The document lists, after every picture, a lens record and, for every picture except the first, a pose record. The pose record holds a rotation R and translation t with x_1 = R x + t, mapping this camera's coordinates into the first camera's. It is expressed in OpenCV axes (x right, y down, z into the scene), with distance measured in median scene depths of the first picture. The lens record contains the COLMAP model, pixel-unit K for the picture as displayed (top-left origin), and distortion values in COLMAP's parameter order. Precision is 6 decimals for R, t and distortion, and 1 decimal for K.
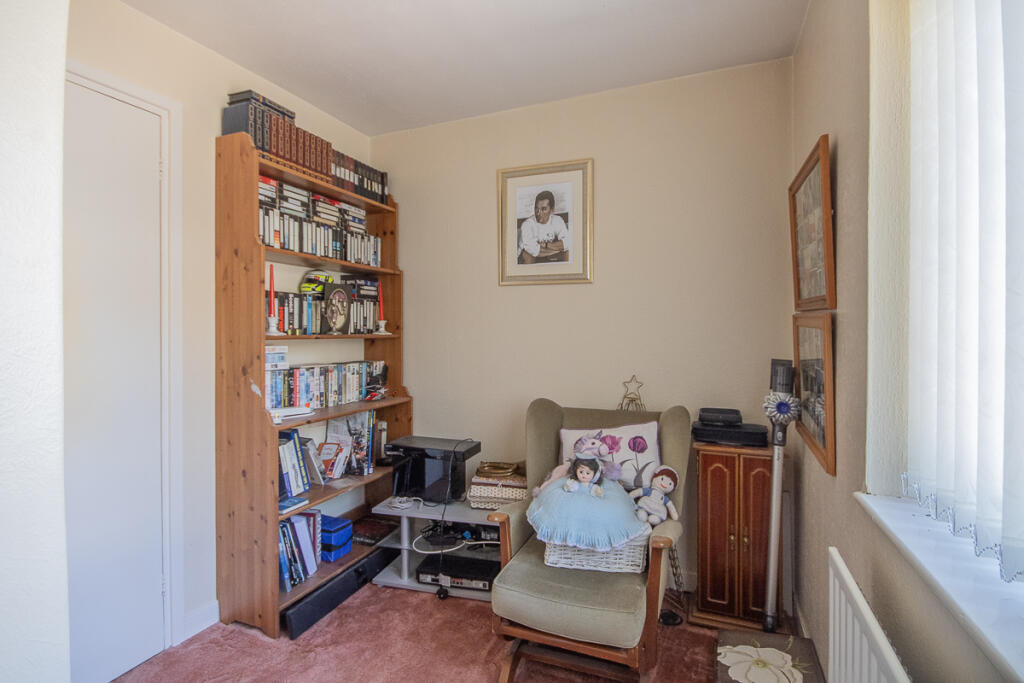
lens RADIAL K [[481.9, 0, 525.5], [0, 481.9, 328.3], [0, 0, 1]] dist [0.001037, -0.000150]
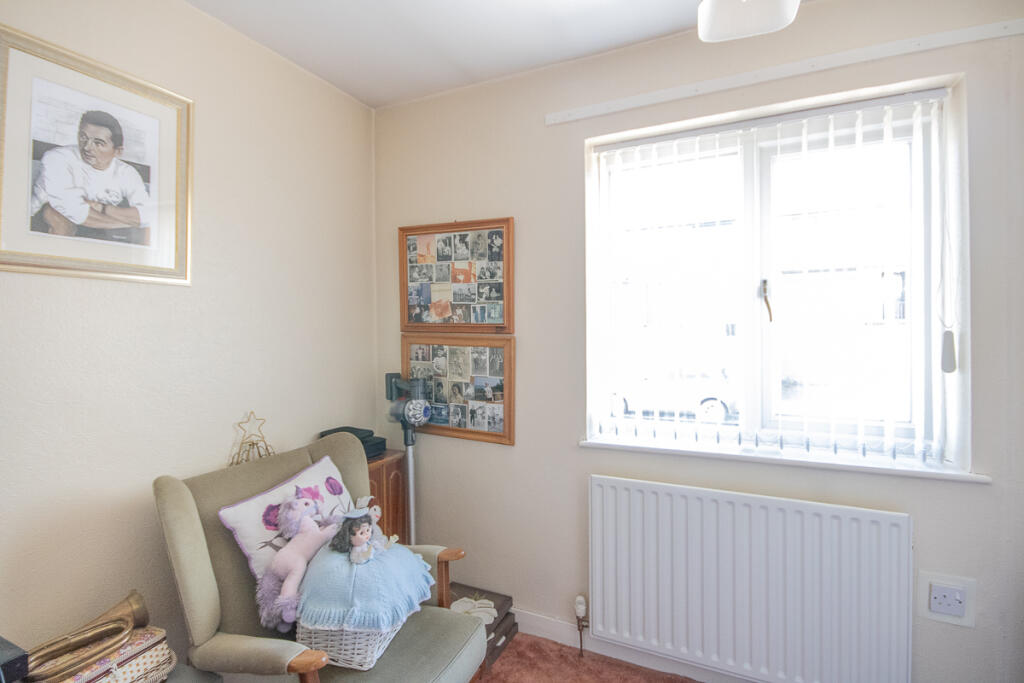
lens RADIAL K [[481.9, 0, 525.5], [0, 481.9, 328.3], [0, 0, 1]] dist [0.001037, -0.000150]
pose [[0.095857, 0.001603, 0.995394, -0.470030], [0.006862, 0.999974, -0.002271, -0.029000], [-0.995371, 0.007048, 0.095844, 0.460443]]
